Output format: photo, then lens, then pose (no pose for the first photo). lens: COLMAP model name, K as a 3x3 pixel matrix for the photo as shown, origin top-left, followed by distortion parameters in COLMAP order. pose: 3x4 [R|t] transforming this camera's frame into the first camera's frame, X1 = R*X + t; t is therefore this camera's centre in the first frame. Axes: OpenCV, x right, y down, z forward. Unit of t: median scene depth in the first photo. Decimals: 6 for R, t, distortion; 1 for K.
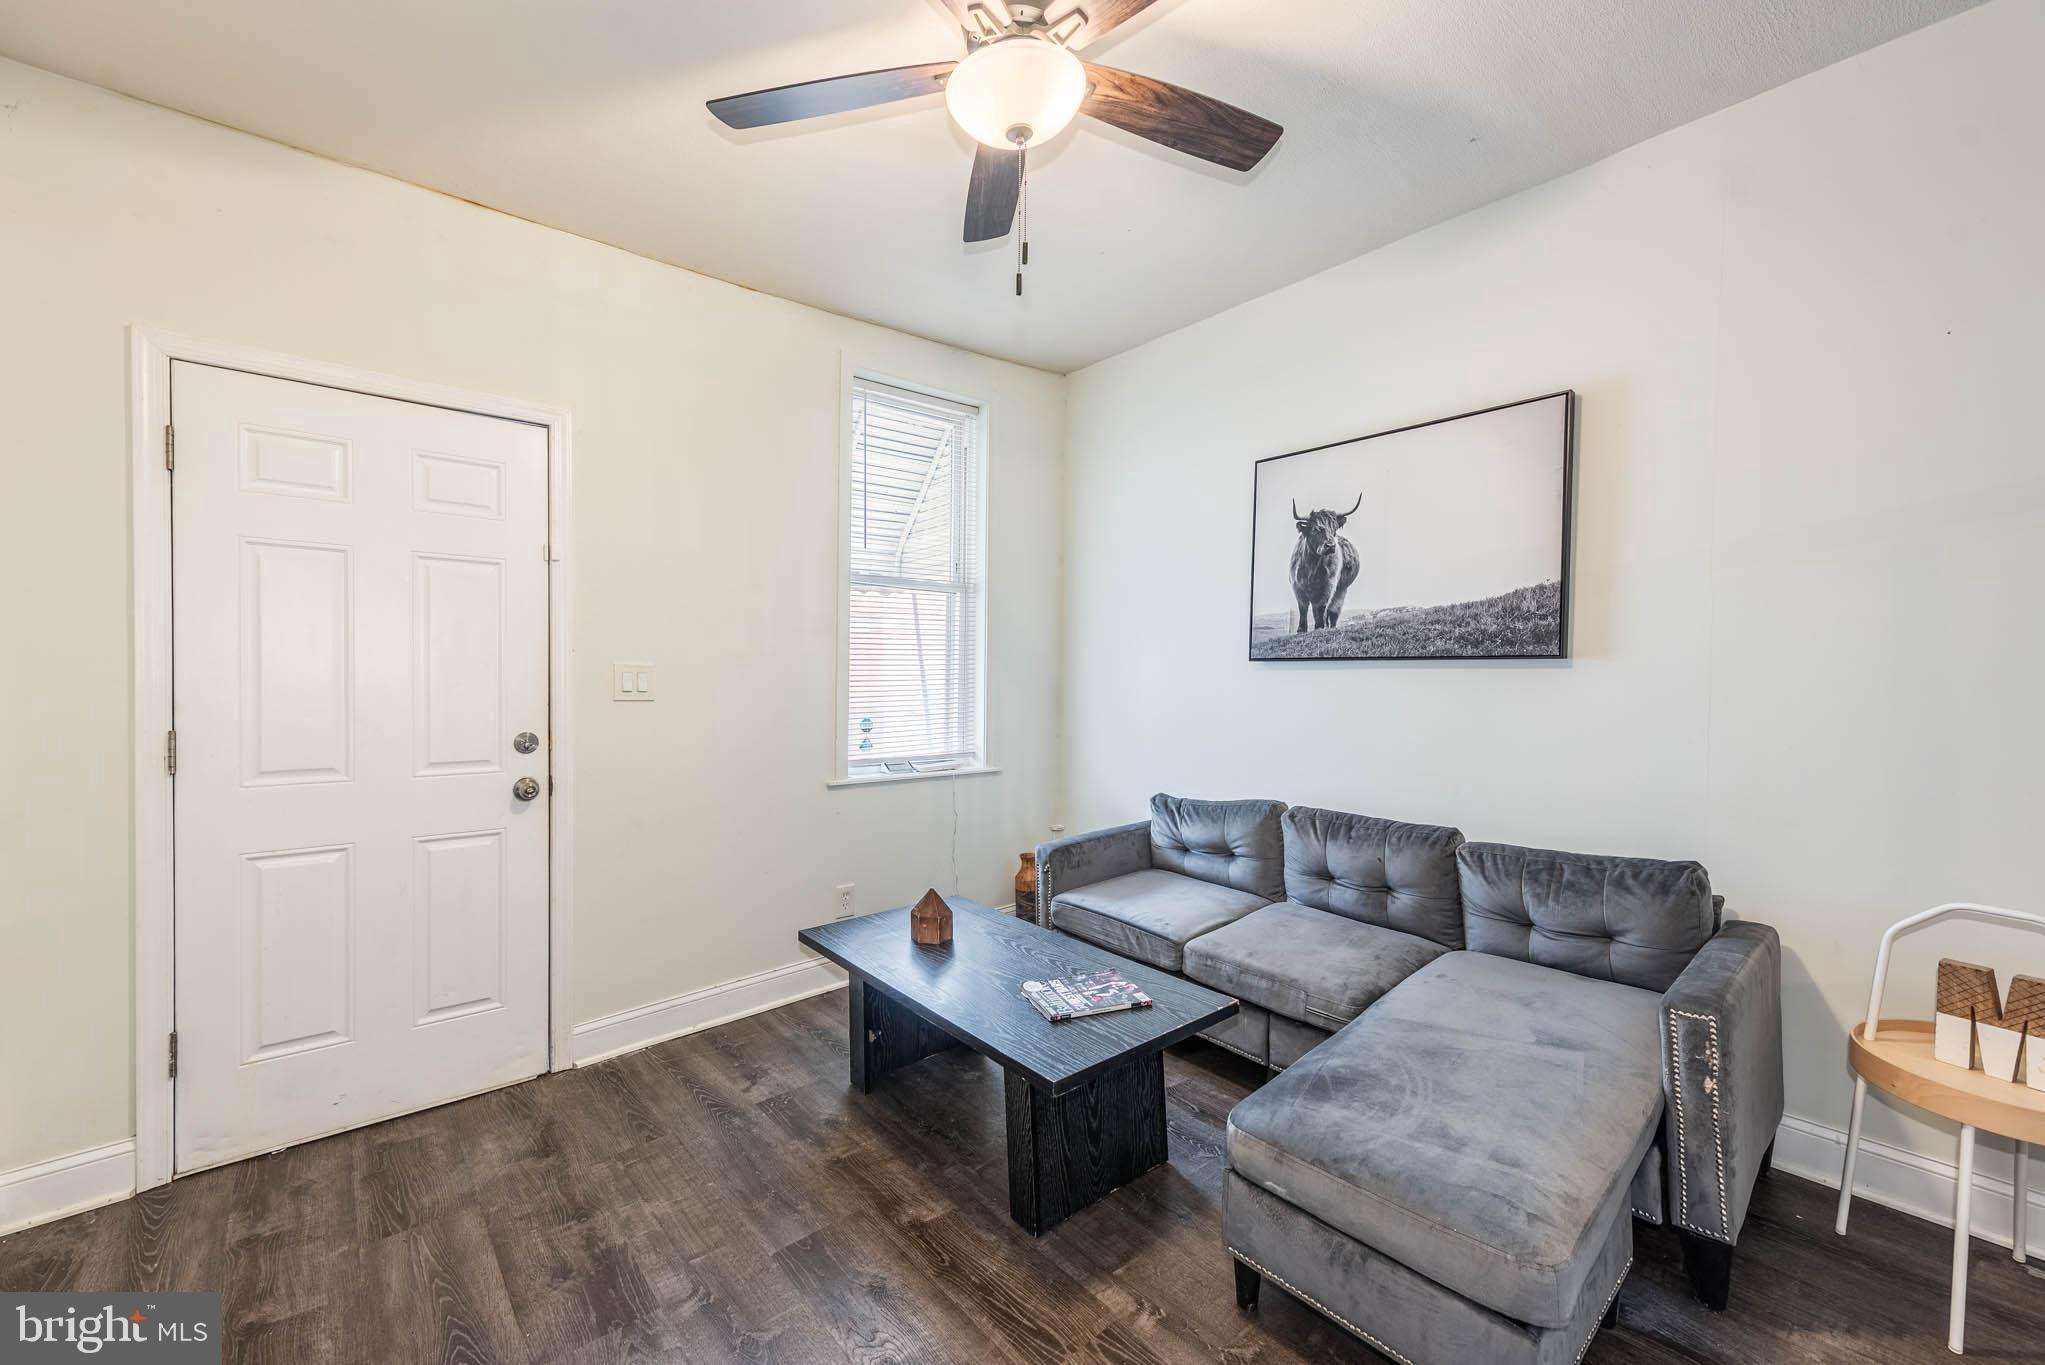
lens RADIAL K [[808.5, 0, 1026.7], [0, 808.5, 686.6], [0, 0, 1]] dist [0.011705, -0.002507]
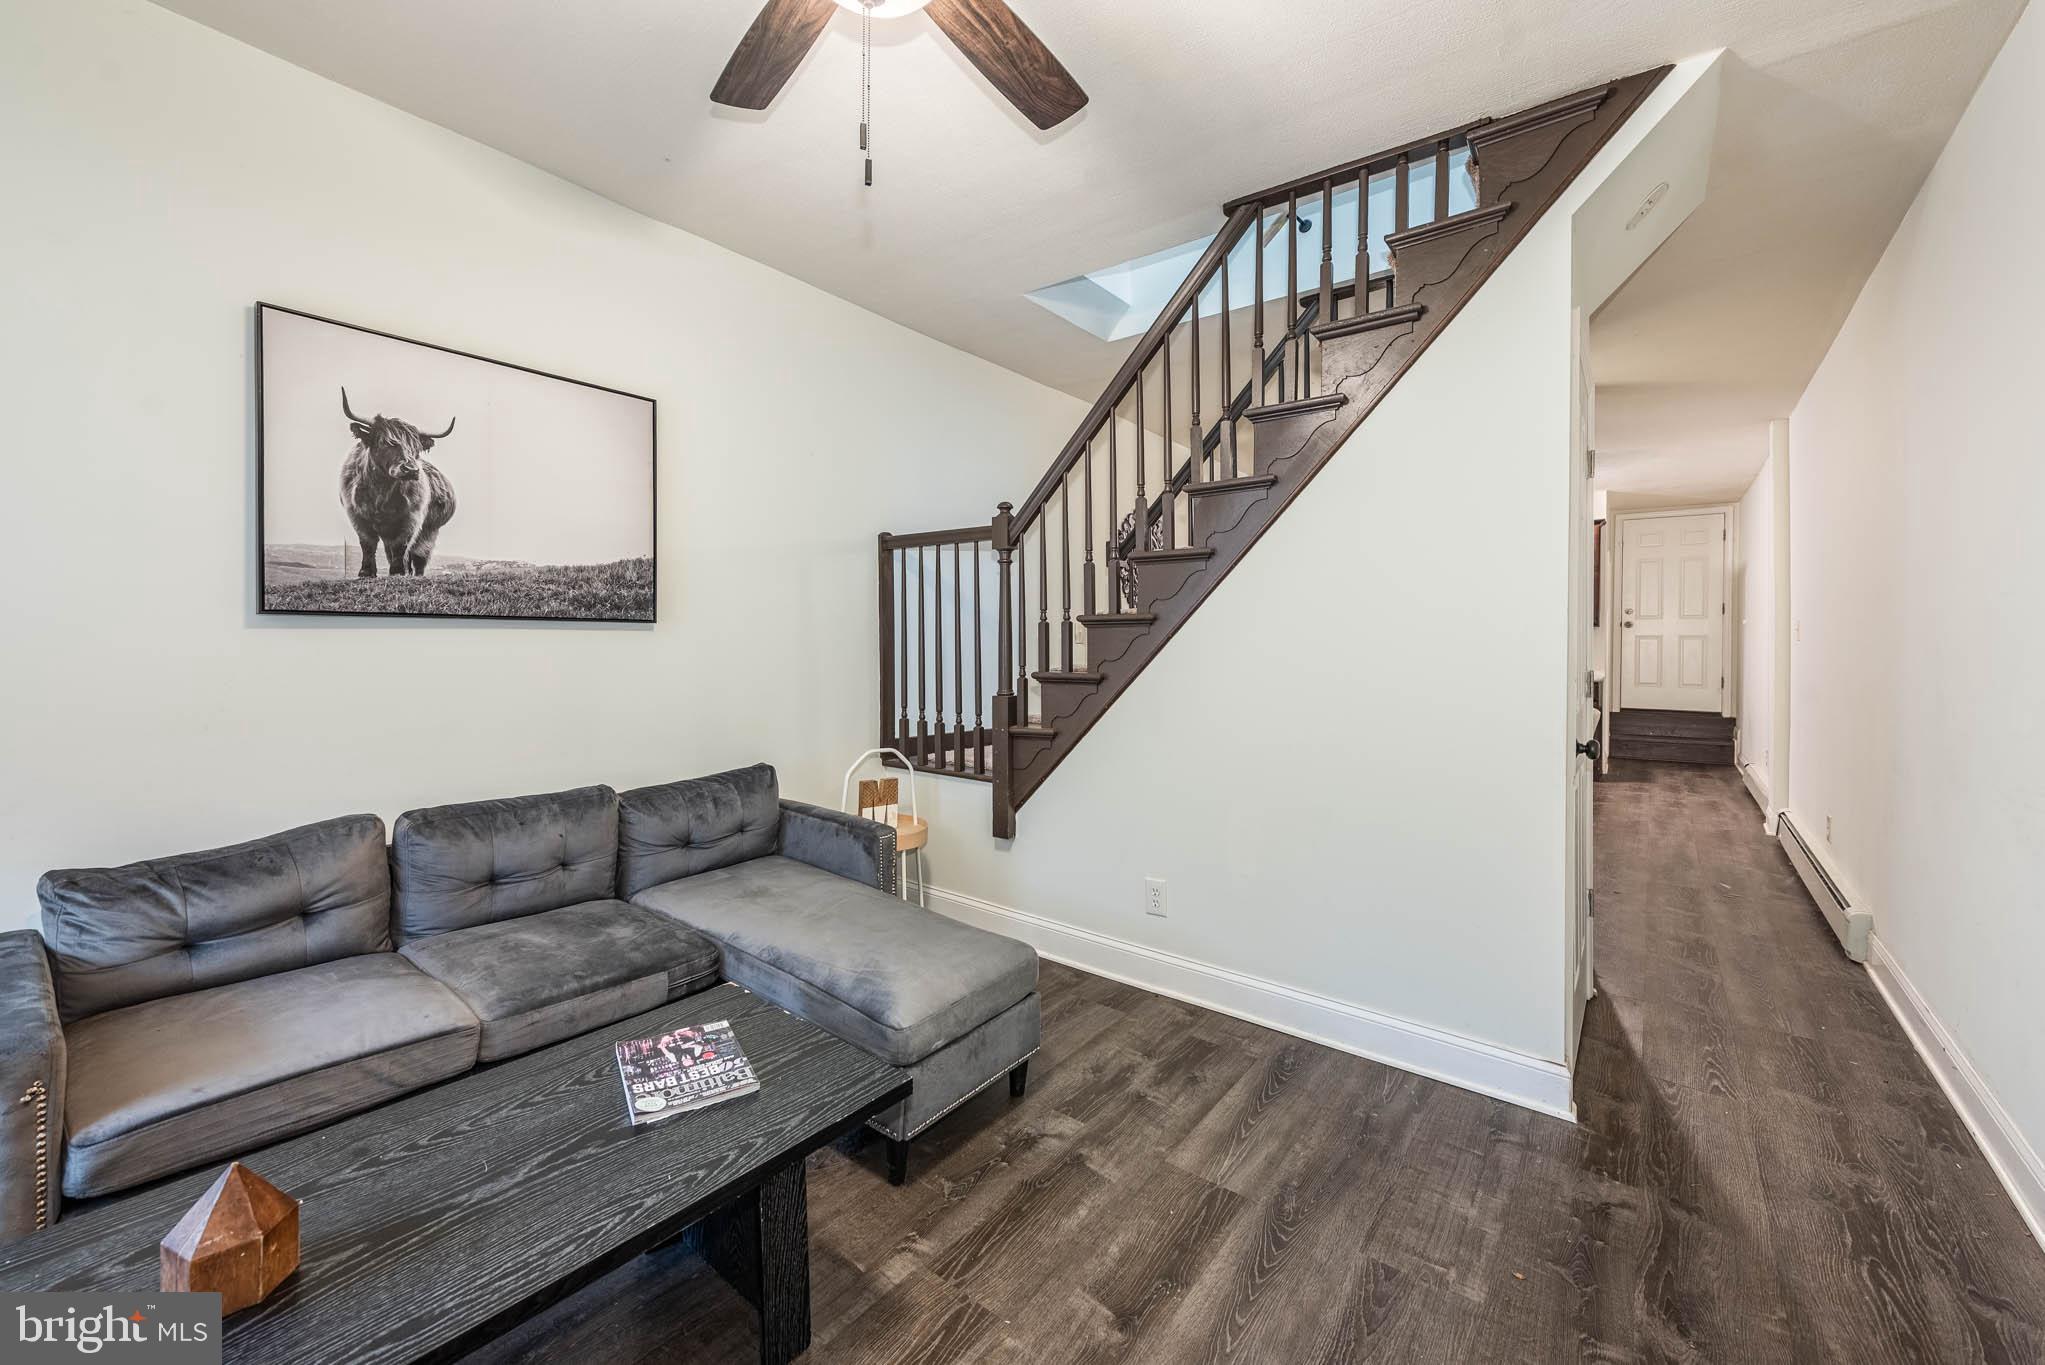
lens RADIAL K [[808.5, 0, 996.0], [0, 808.5, 640.1], [0, 0, 1]] dist [0.011705, -0.002507]
pose [[-0.178191, -0.005336, 0.983981, -0.528237], [0.008540, 0.999939, 0.006969, -0.011496], [-0.983959, 0.009645, -0.178134, 0.628266]]
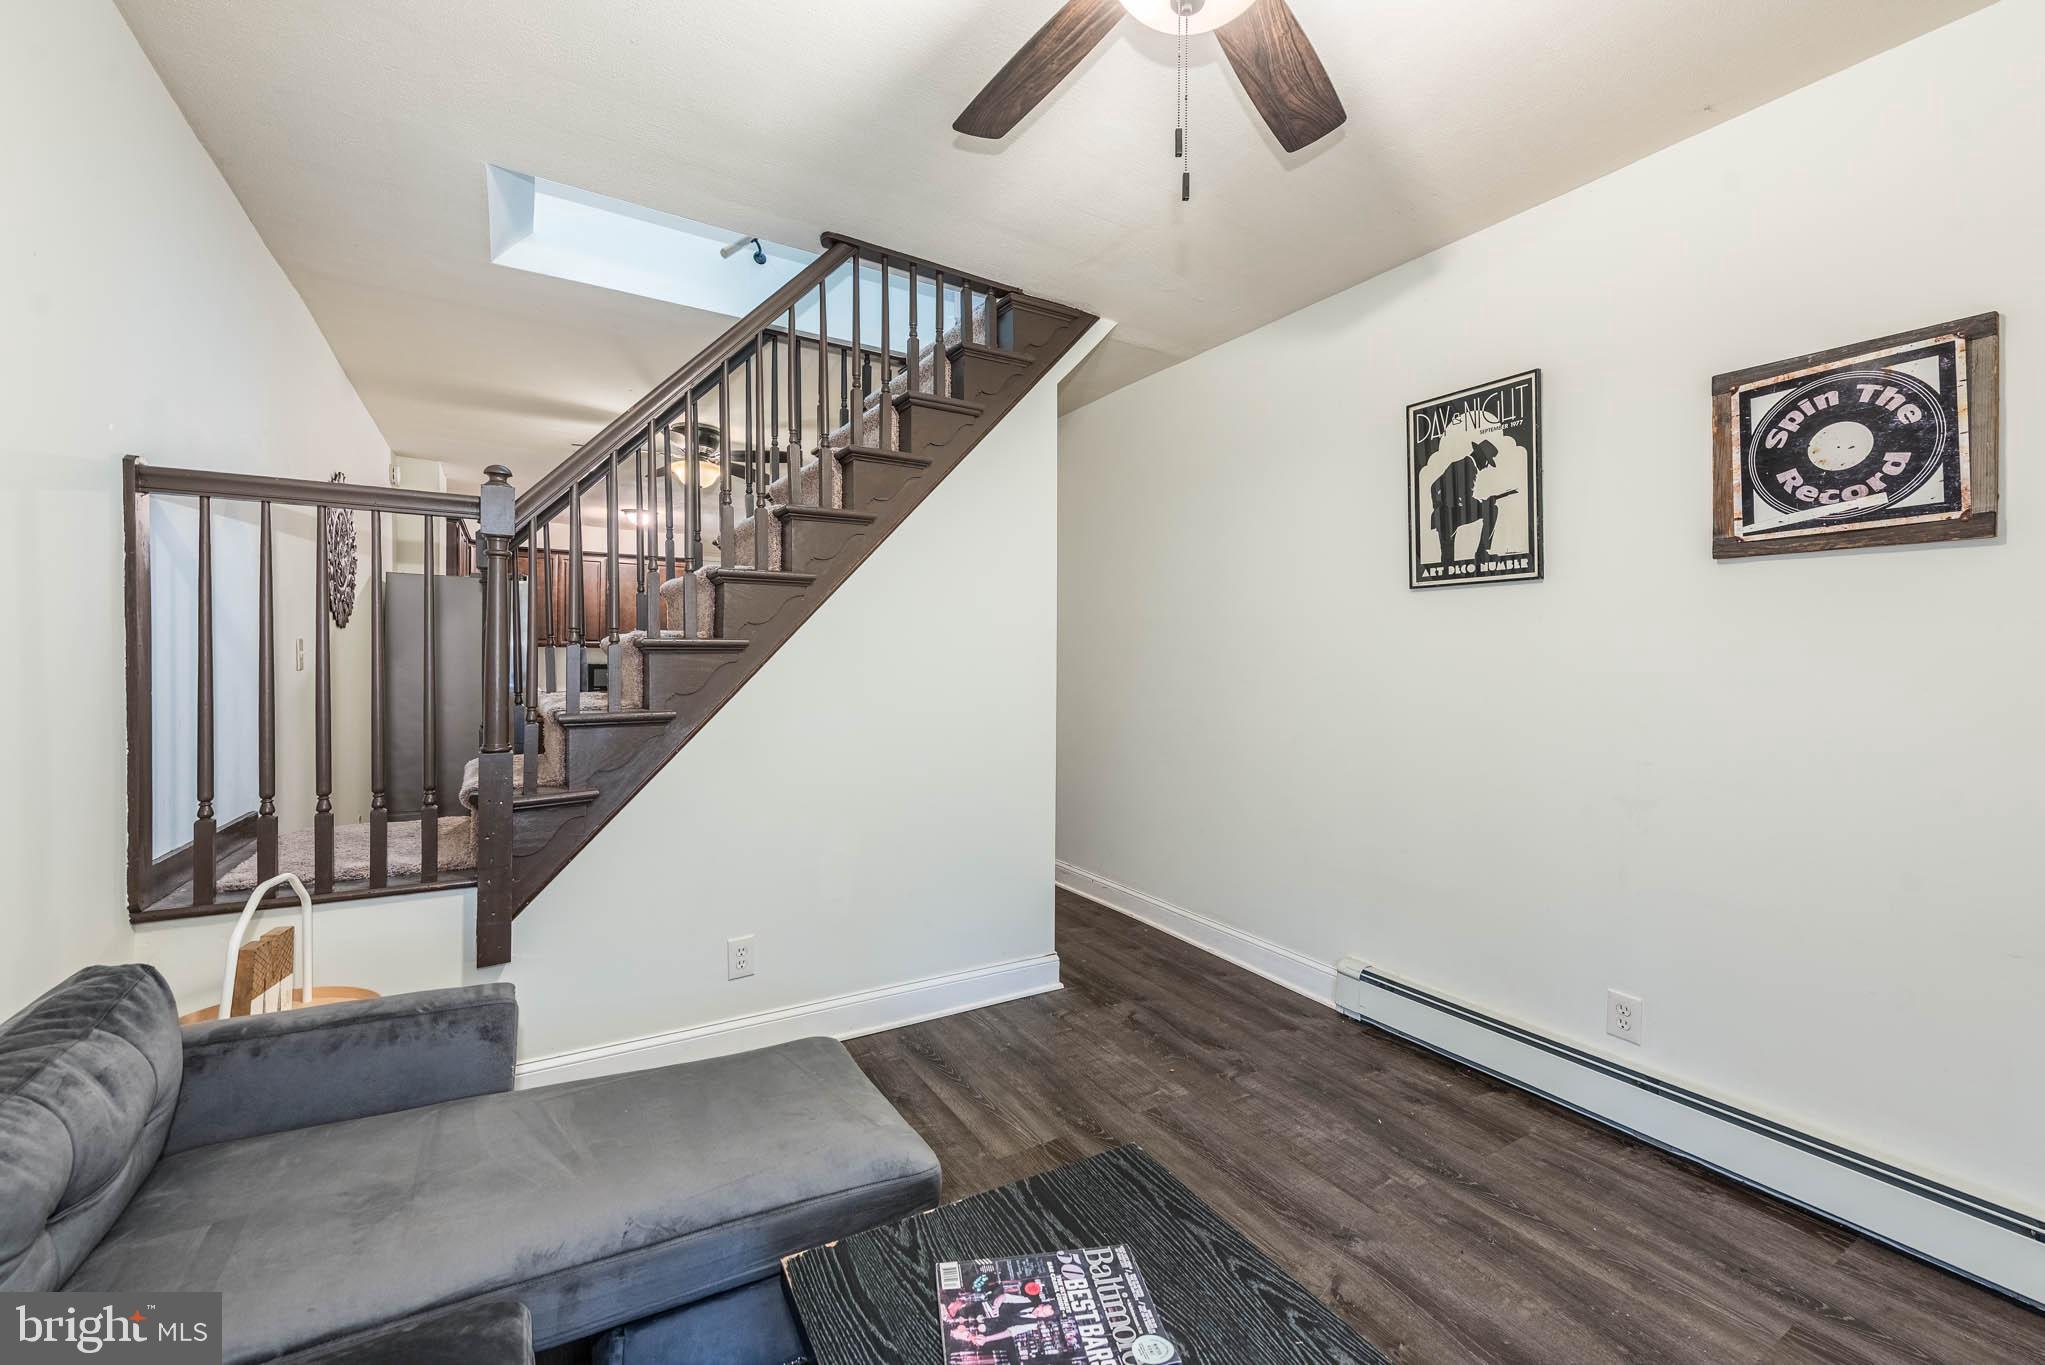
lens RADIAL K [[808.5, 0, 1007.6], [0, 808.5, 655.5], [0, 0, 1]] dist [0.011705, -0.002507]
pose [[-0.981619, -0.006333, 0.190744, 0.002244], [-0.005229, 0.999967, 0.006290, -0.025130], [-0.190778, 0.005177, -0.981620, 1.110291]]
